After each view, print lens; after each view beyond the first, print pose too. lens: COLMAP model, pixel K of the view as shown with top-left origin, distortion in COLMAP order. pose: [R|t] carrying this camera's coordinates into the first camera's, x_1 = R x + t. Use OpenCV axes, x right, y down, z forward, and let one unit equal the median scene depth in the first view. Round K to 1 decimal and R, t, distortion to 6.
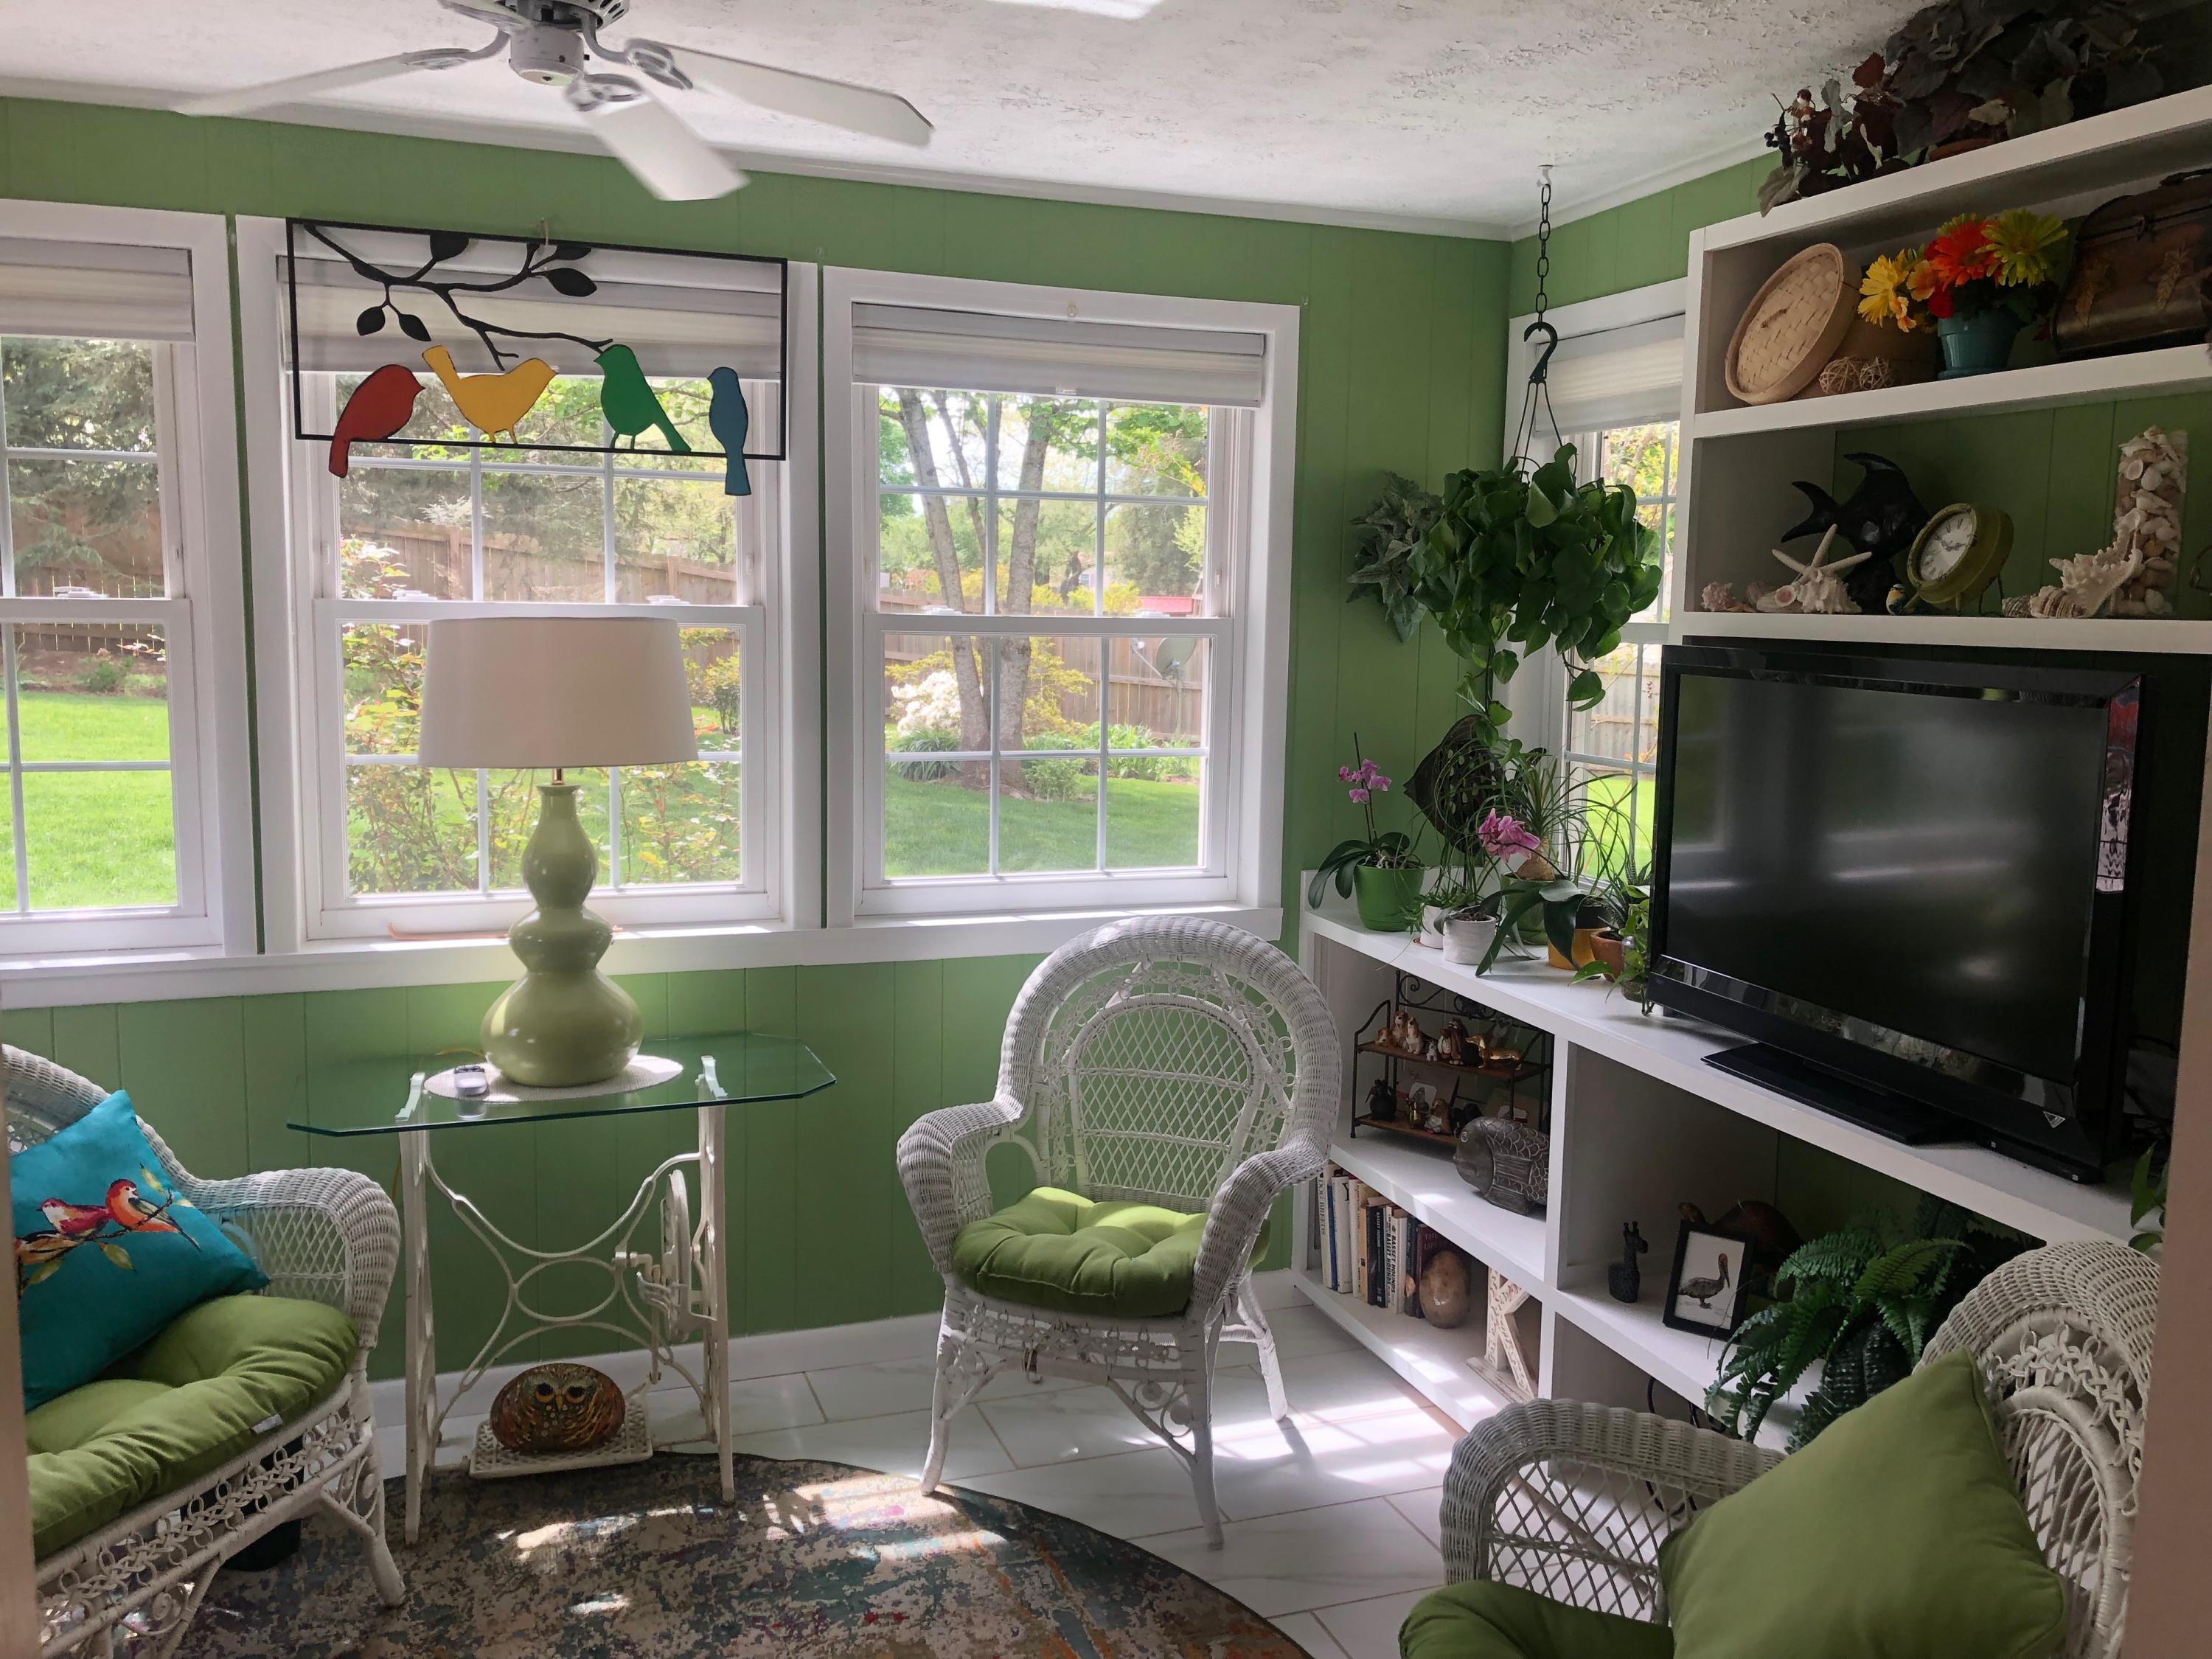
lens RADIAL K [[1786.3, 0, 1076.3], [0, 1786.3, 827.3], [0, 0, 1]] dist [0.088034, -0.146144]
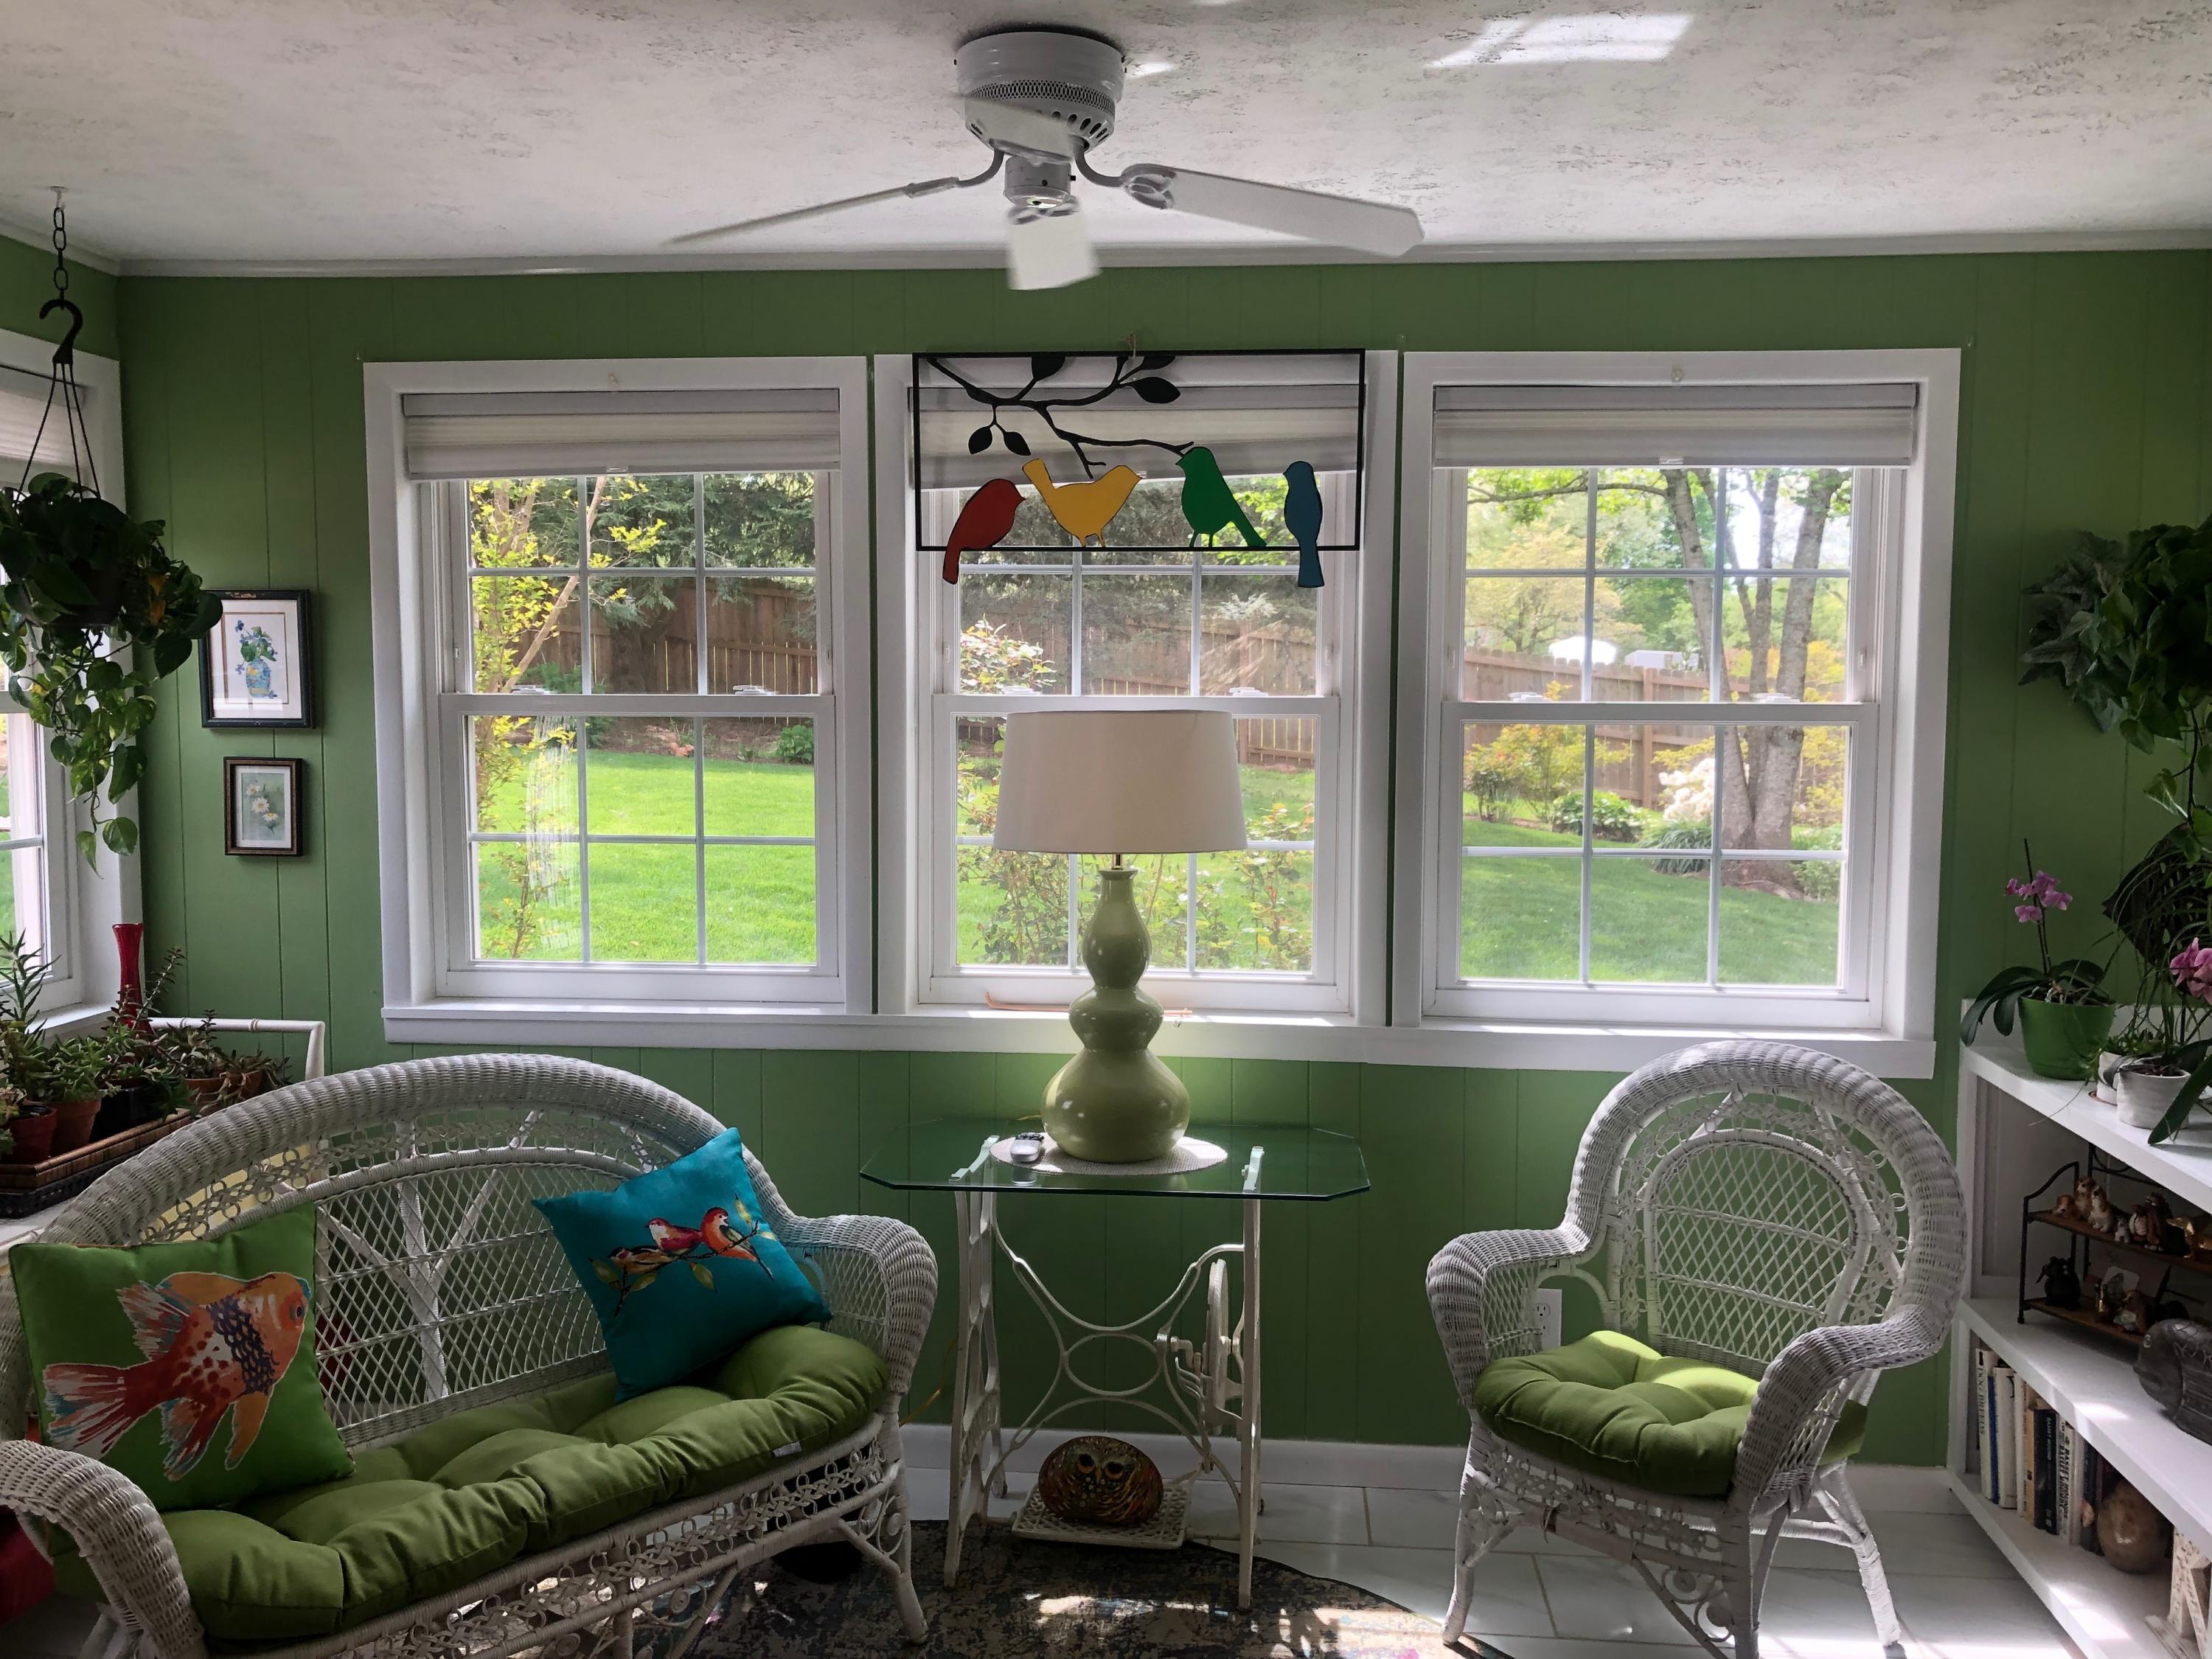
lens RADIAL K [[1789.9, 0, 1104.9], [0, 1789.9, 826.5], [0, 0, 1]] dist [0.050211, -0.060679]
pose [[0.910891, 0.023830, -0.411959, 0.125008], [-0.043067, 0.998369, -0.037477, -0.009347], [0.410394, 0.051879, 0.910431, 0.054129]]
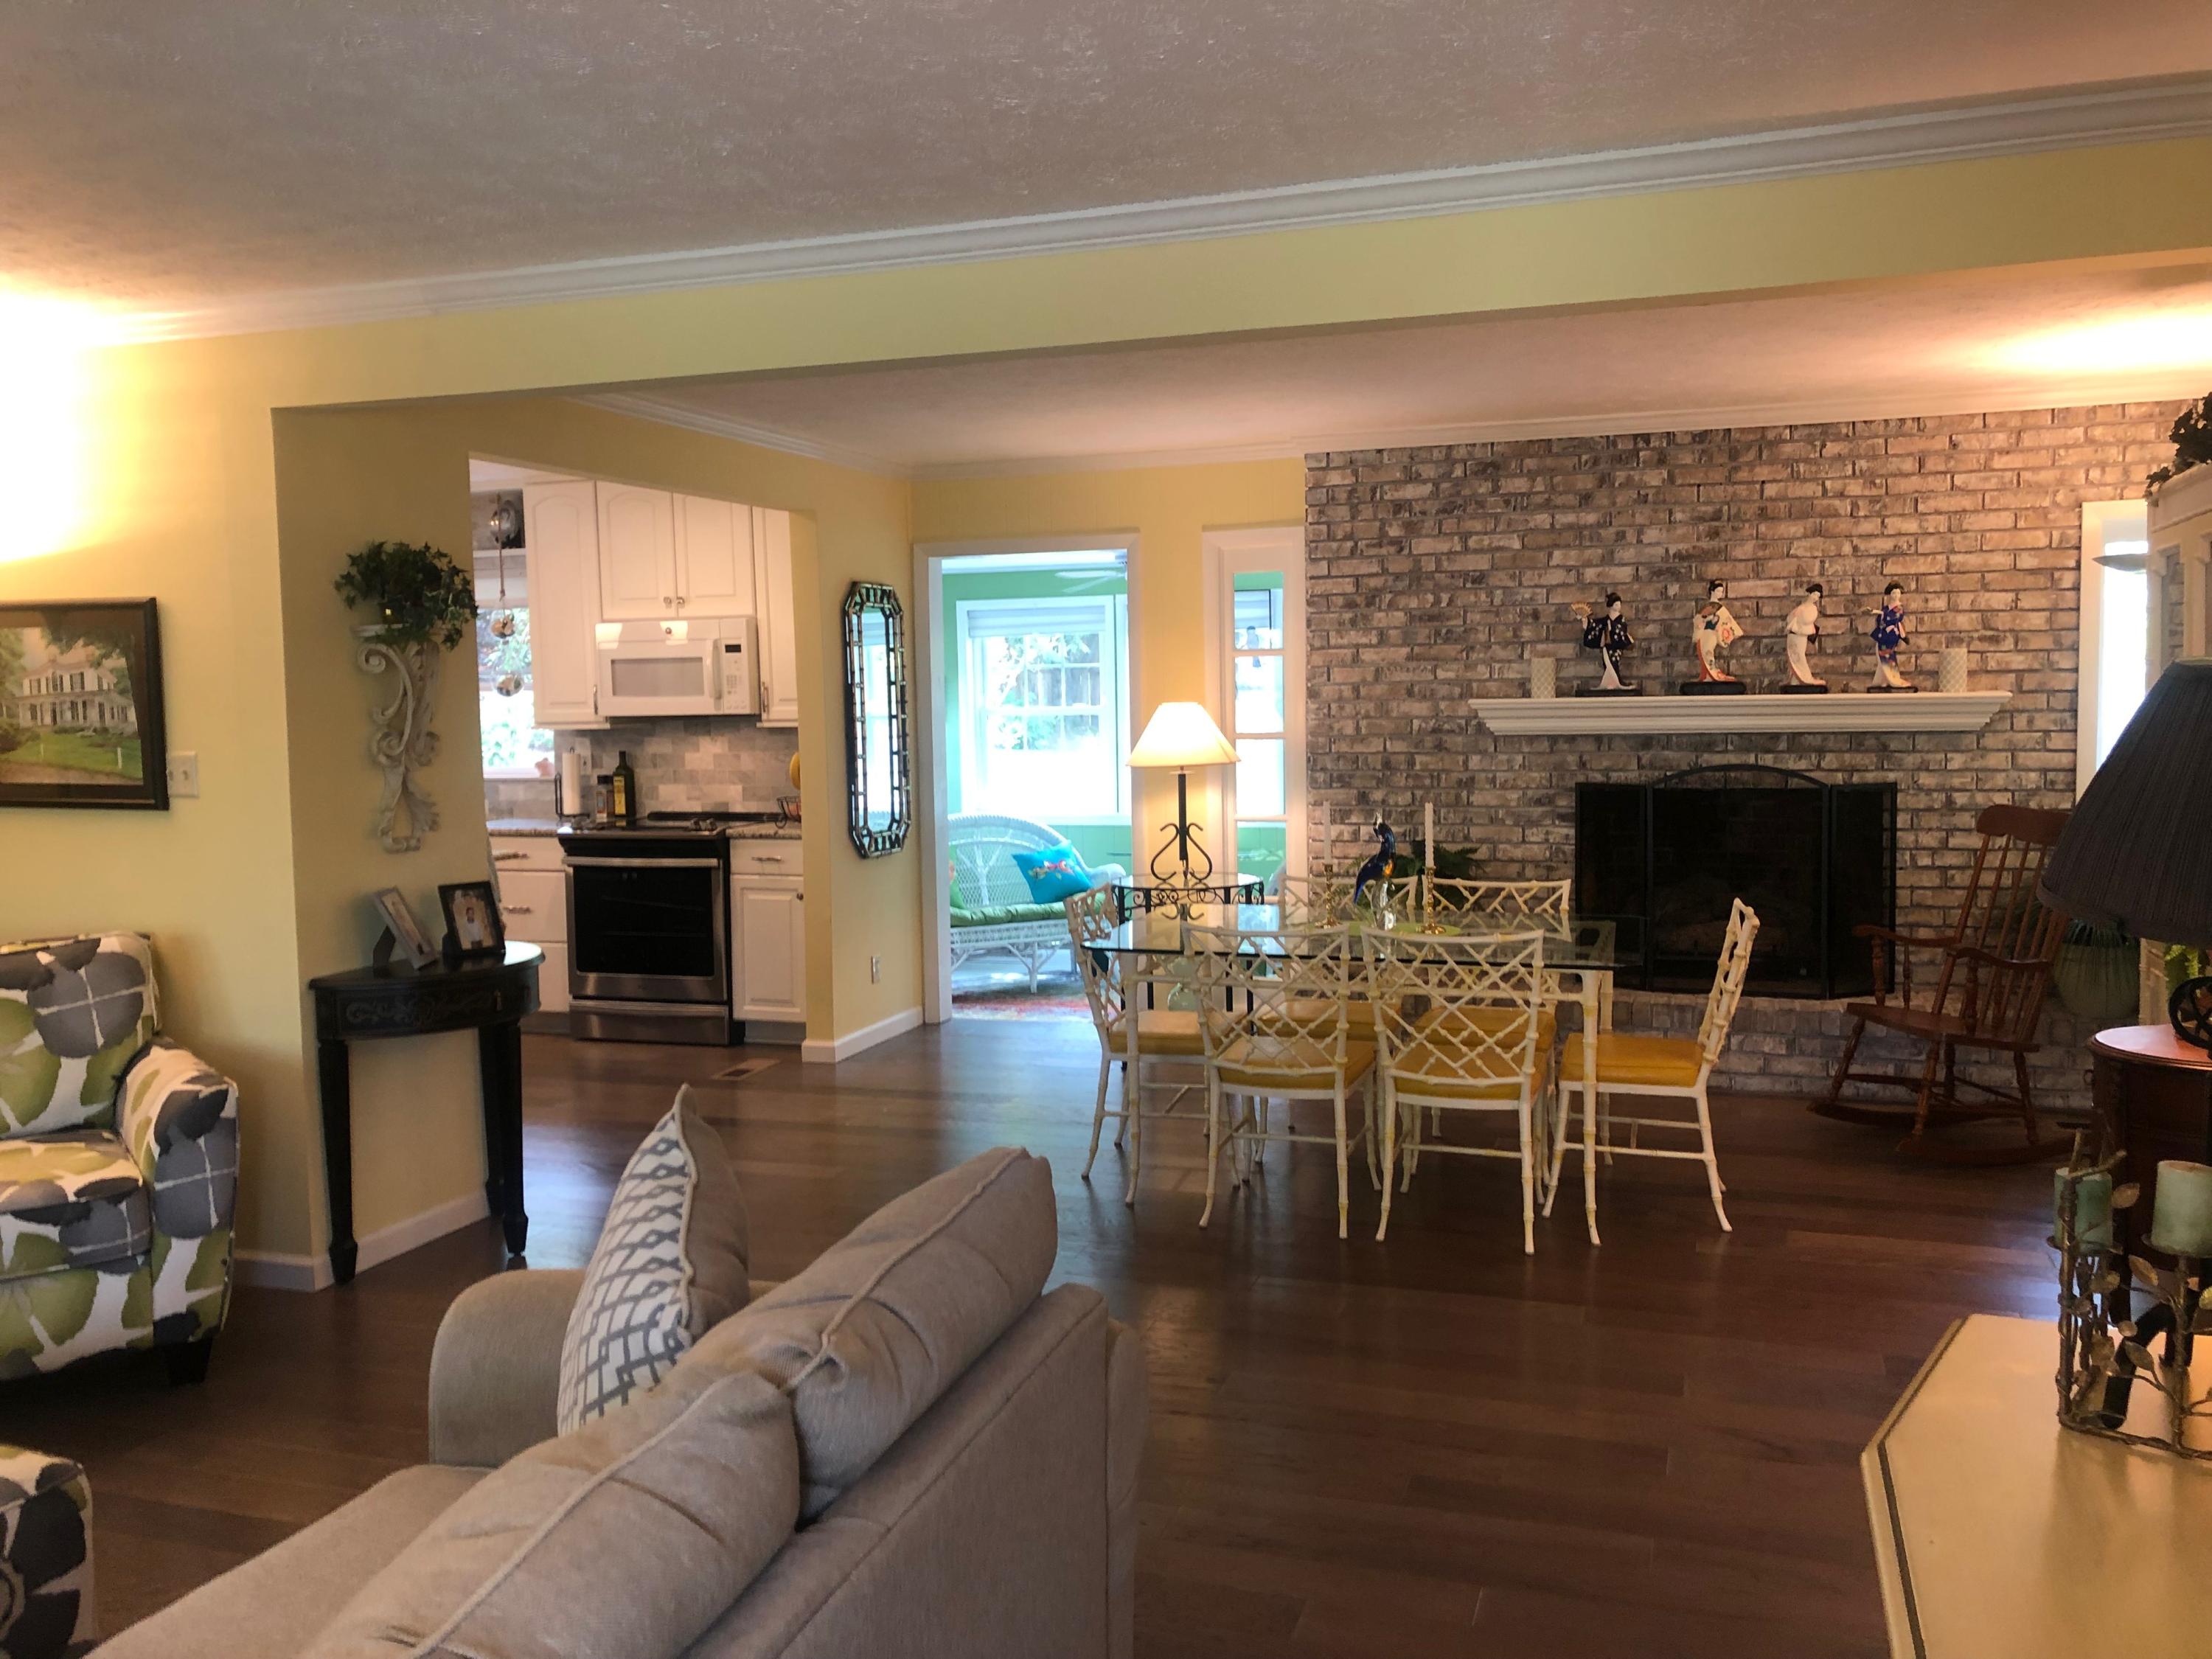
lens RADIAL K [[1789.9, 0, 1104.9], [0, 1789.9, 826.5], [0, 0, 1]] dist [0.050211, -0.060679]
pose [[0.787136, 0.015349, -0.616588, 1.536949], [-0.049152, 0.998072, -0.037903, 0.220000], [0.614817, 0.060141, 0.786373, -1.573713]]
